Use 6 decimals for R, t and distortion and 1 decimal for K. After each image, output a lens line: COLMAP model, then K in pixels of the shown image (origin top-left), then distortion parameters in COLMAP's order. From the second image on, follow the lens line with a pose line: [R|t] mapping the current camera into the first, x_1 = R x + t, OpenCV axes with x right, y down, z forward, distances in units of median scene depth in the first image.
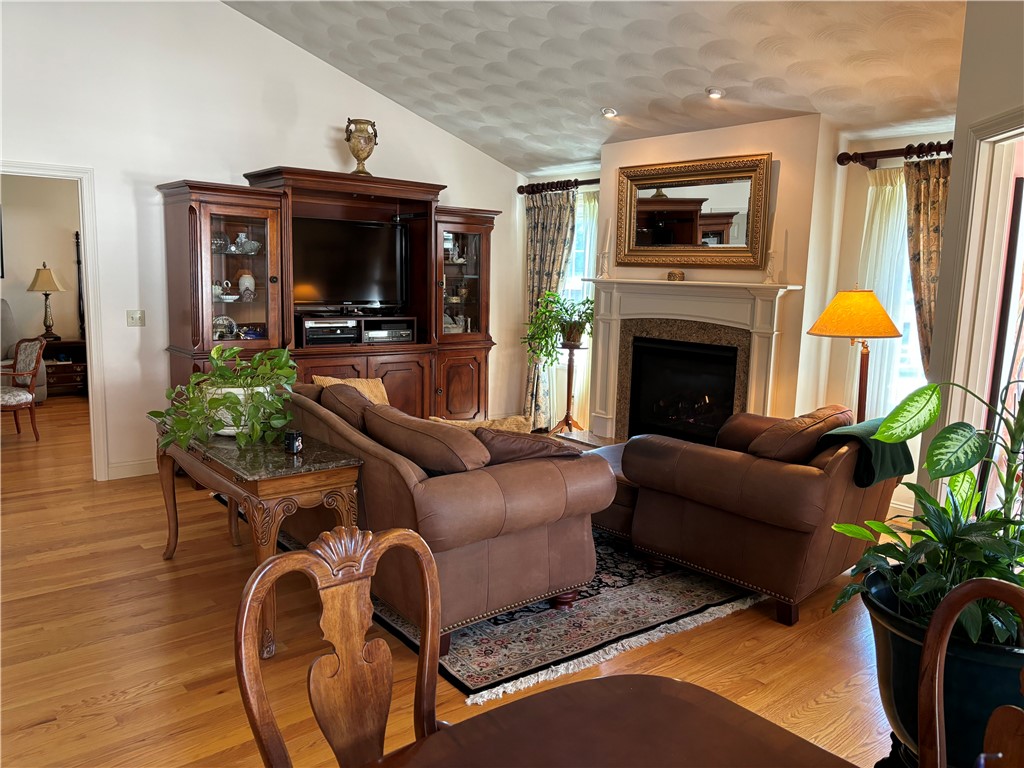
lens RADIAL K [[779.0, 0, 513.6], [0, 779.0, 383.1], [0, 0, 1]] dist [0.057693, -0.051784]
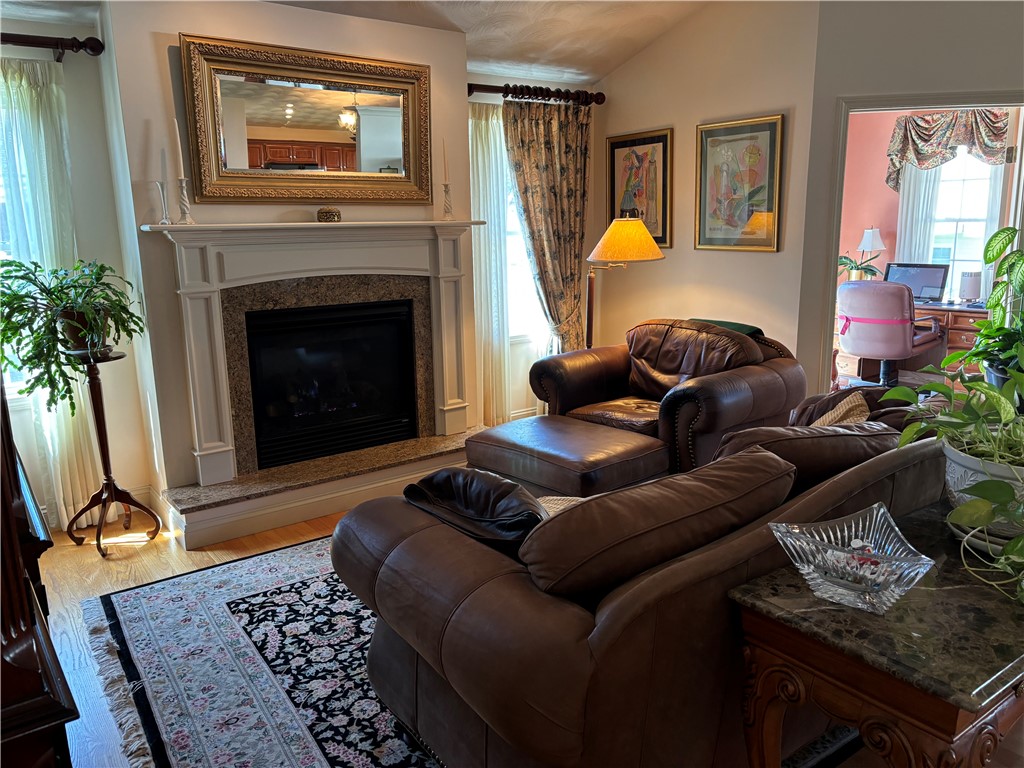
lens RADIAL K [[779.0, 0, 519.1], [0, 779.0, 383.4], [0, 0, 1]] dist [0.057693, -0.051784]
pose [[0.046393, -0.233412, 0.971271, -0.505158], [0.163748, 0.960942, 0.223109, -0.117092], [-0.985411, 0.148693, 0.082802, 0.767433]]
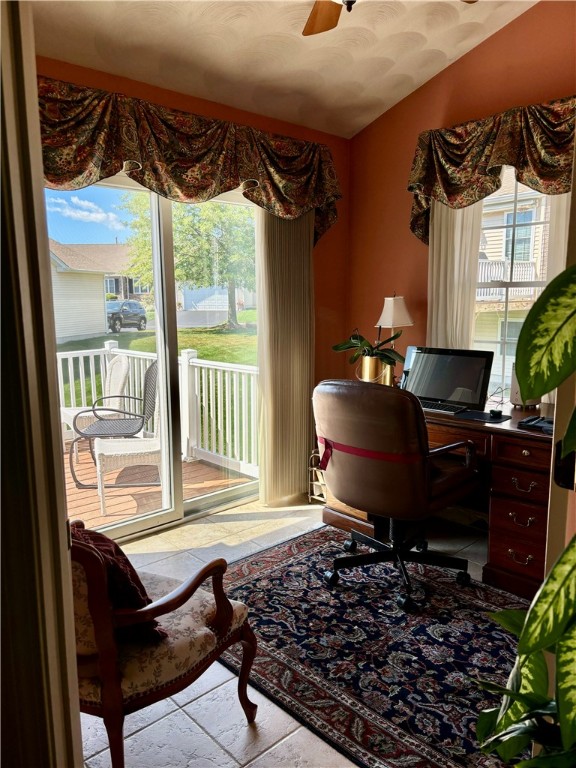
lens RADIAL K [[584.2, 0, 281.0], [0, 584.2, 384.5], [0, 0, 1]] dist [0.057693, -0.051784]
pose [[-0.043768, -0.177105, 0.983218, 0.119068], [0.147174, 0.972281, 0.181686, -0.026707], [-0.988142, 0.152656, -0.016490, 0.443417]]
